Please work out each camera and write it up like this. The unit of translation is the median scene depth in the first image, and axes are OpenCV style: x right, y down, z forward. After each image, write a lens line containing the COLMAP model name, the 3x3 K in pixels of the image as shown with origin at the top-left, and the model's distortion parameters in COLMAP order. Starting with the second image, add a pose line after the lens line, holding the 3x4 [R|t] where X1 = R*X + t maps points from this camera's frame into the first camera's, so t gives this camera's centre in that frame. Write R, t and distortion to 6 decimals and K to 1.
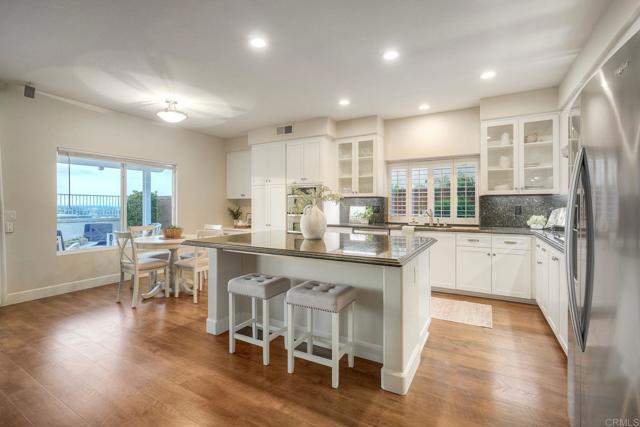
lens RADIAL K [[292.4, 0, 313.4], [0, 292.4, 203.2], [0, 0, 1]] dist [0.002088, 0.002601]
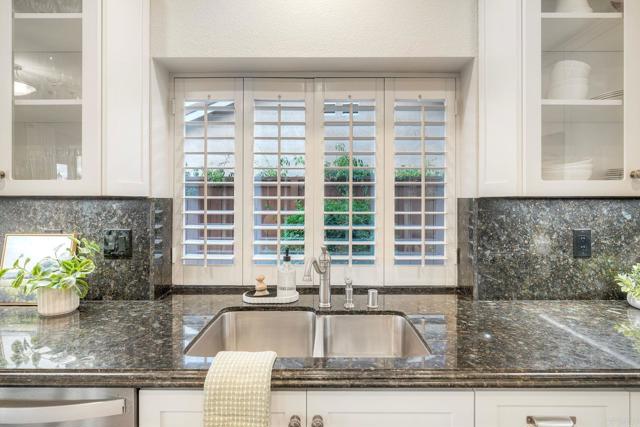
lens RADIAL K [[356.8, 0, 319.9], [0, 356.8, 208.3], [0, 0, 1]] dist [-0.002510, -0.000234]
pose [[0.867306, -0.007681, 0.497716, 0.223047], [-0.005271, 0.999683, 0.024612, -0.020755], [-0.497747, -0.023970, 0.866991, 0.680014]]
